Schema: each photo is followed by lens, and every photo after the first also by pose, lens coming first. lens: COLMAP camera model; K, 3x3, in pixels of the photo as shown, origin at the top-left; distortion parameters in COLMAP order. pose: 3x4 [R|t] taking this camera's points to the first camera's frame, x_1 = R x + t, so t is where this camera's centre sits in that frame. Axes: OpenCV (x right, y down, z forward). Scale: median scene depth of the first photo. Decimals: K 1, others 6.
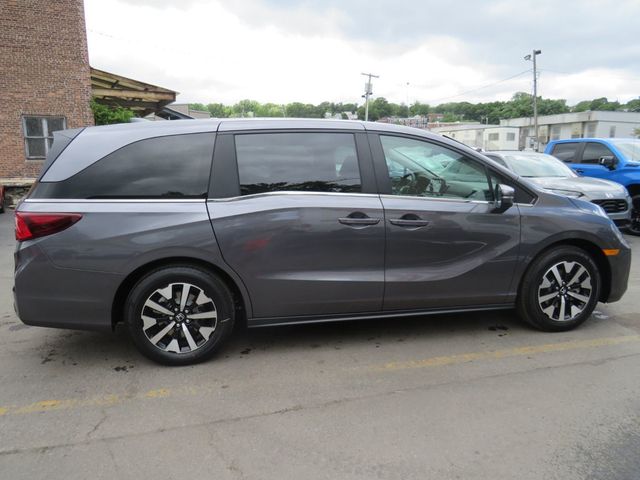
lens RADIAL K [[469.1, 0, 316.4], [0, 469.1, 240.3], [0, 0, 1]] dist [-0.005529, -0.027018]
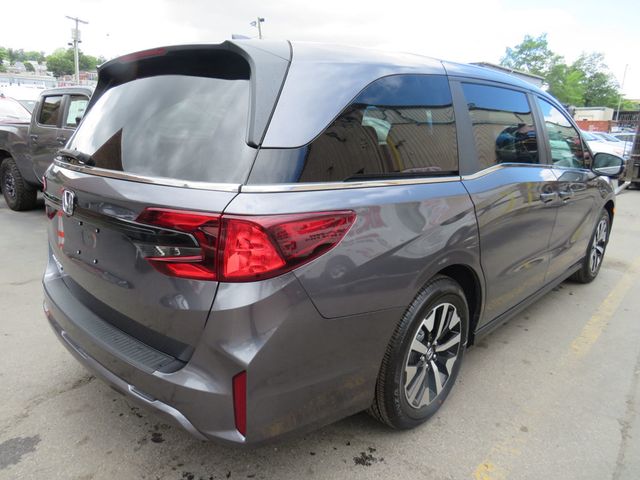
lens RADIAL K [[469.1, 0, 316.4], [0, 469.1, 240.3], [0, 0, 1]] dist [-0.005529, -0.027018]
pose [[0.824416, -0.108547, 0.555478, -0.780073], [0.065355, 0.993129, 0.097073, -0.072929], [-0.562198, -0.043726, 0.825846, 0.543240]]
